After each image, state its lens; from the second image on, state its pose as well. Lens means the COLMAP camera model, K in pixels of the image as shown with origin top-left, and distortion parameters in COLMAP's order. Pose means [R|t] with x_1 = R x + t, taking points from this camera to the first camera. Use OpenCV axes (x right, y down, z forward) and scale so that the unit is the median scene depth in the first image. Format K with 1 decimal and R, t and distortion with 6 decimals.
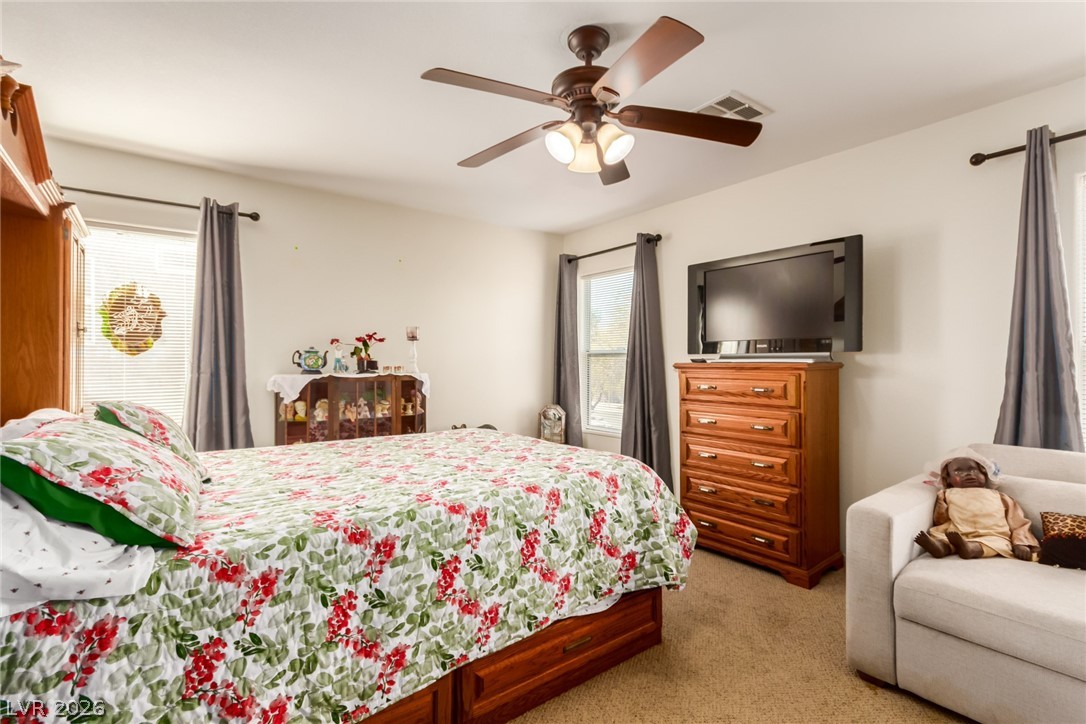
lens RADIAL K [[503.6, 0, 548.5], [0, 503.6, 362.3], [0, 0, 1]] dist [0.004114, 0.001504]
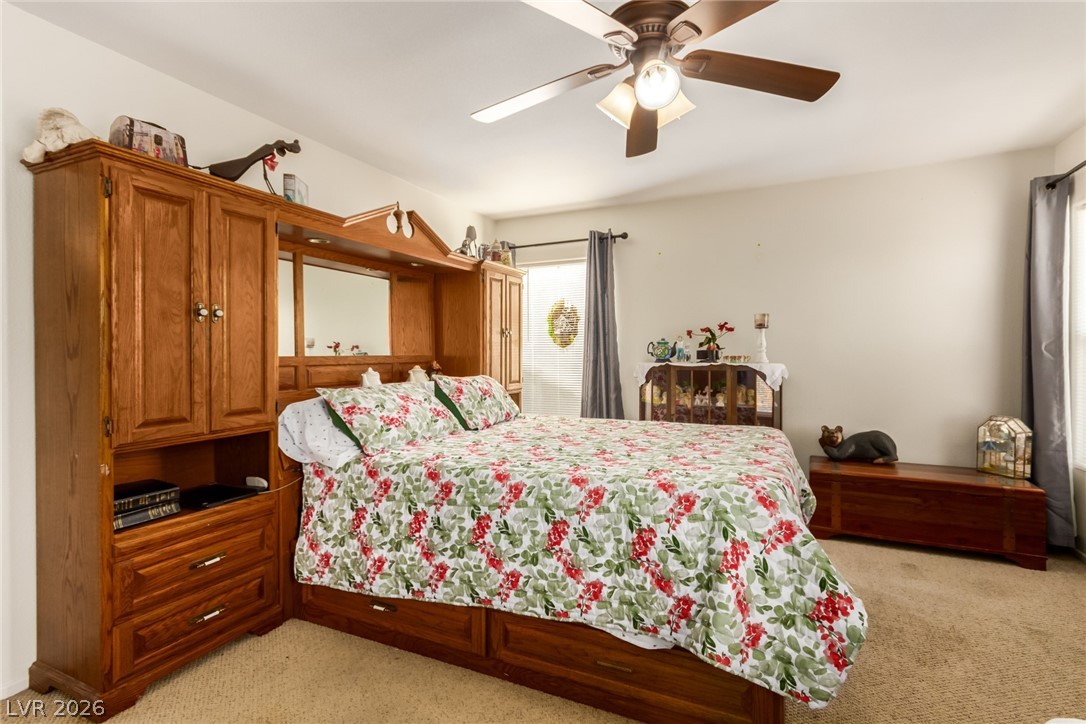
lens RADIAL K [[503.6, 0, 568.9], [0, 503.6, 353.7], [0, 0, 1]] dist [0.004114, 0.001504]
pose [[0.477905, 0.000086, -0.878411, 0.875678], [0.003767, 0.999991, 0.002147, 0.000900], [0.878403, -0.004335, 0.477900, 0.547102]]
